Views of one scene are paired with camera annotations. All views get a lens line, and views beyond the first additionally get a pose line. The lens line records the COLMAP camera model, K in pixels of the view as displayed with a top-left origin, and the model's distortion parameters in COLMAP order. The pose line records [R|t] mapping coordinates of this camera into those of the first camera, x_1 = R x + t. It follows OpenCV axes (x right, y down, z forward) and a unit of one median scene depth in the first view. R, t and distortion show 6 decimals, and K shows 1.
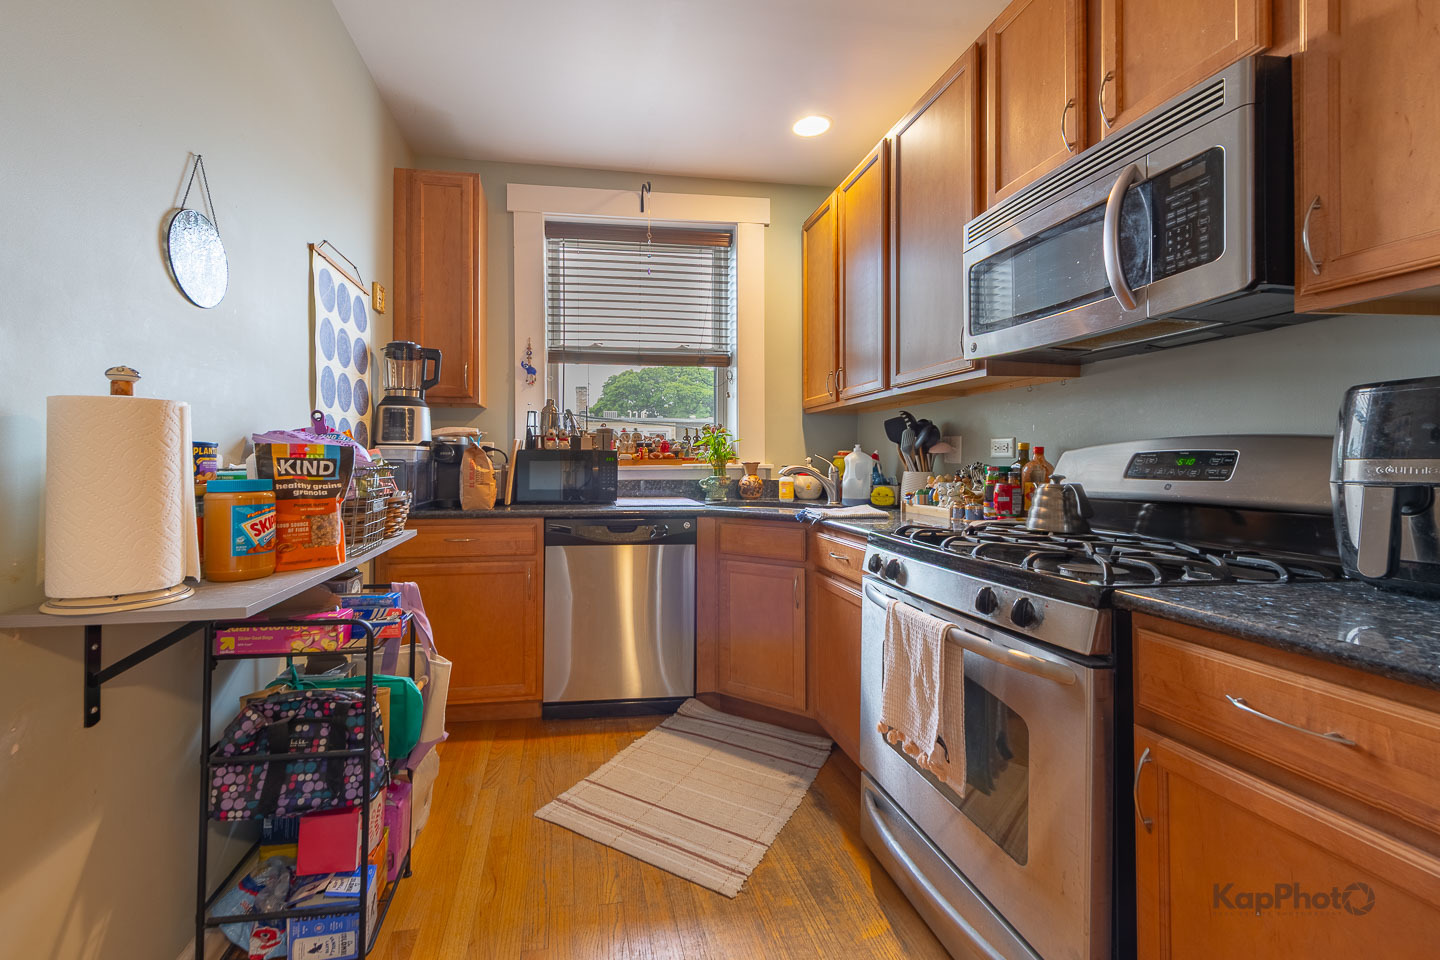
lens RADIAL K [[586.5, 0, 667.7], [0, 586.5, 460.9], [0, 0, 1]] dist [0.002513, -0.003094]
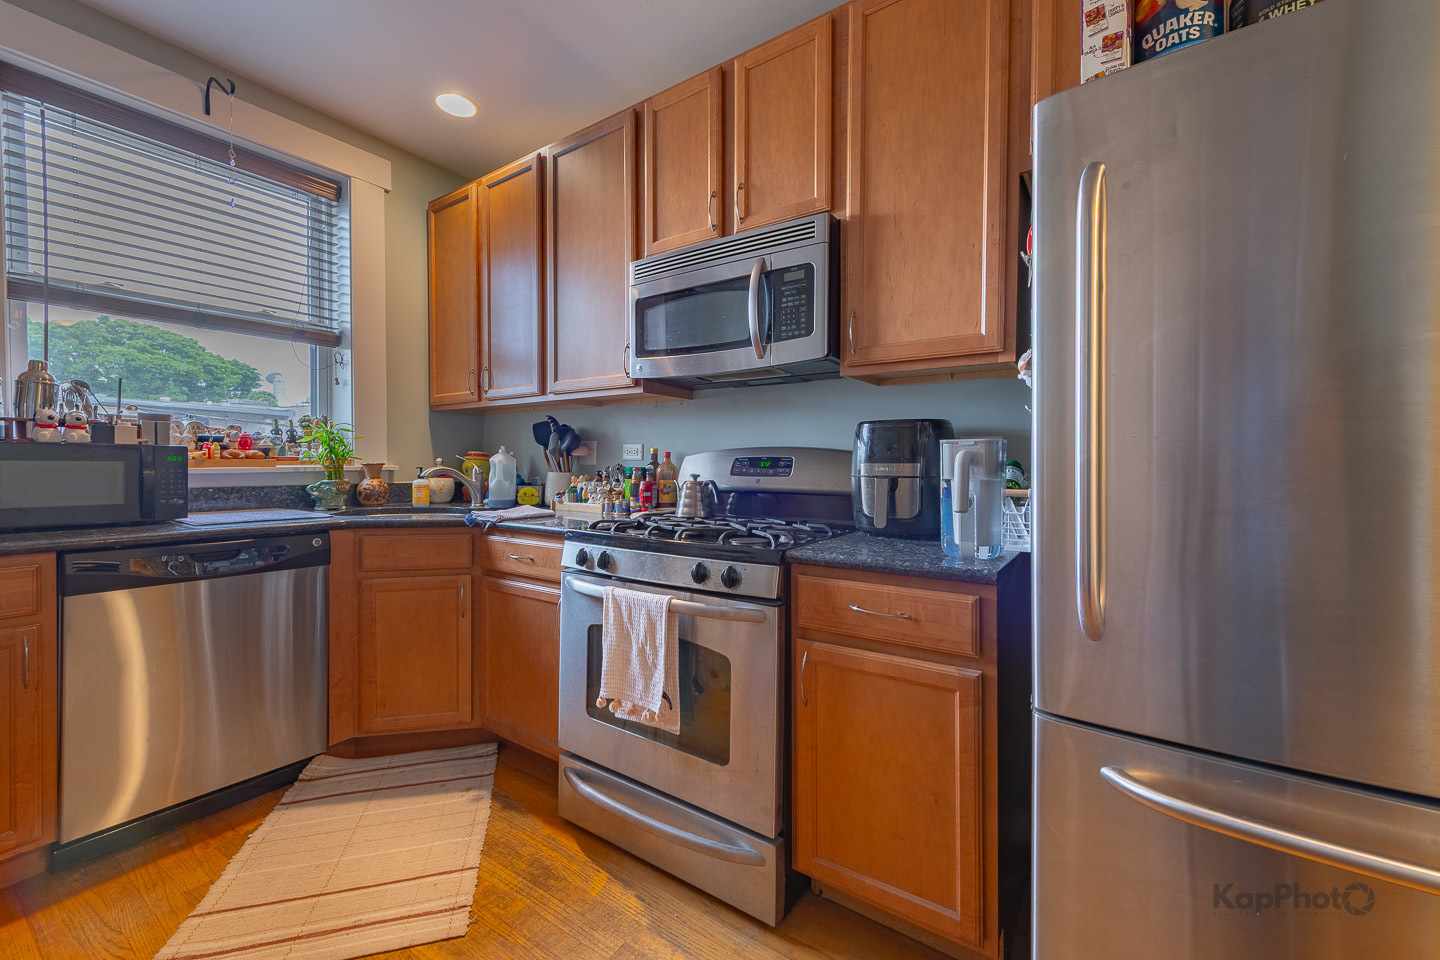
lens RADIAL K [[580.3, 0, 718.5], [0, 580.3, 473.5], [0, 0, 1]] dist [0.005383, -0.002349]
pose [[0.674155, -0.011106, 0.738507, -0.219175], [-0.004477, 0.999807, 0.019122, -0.001847], [-0.738577, -0.016198, 0.673975, 0.073779]]
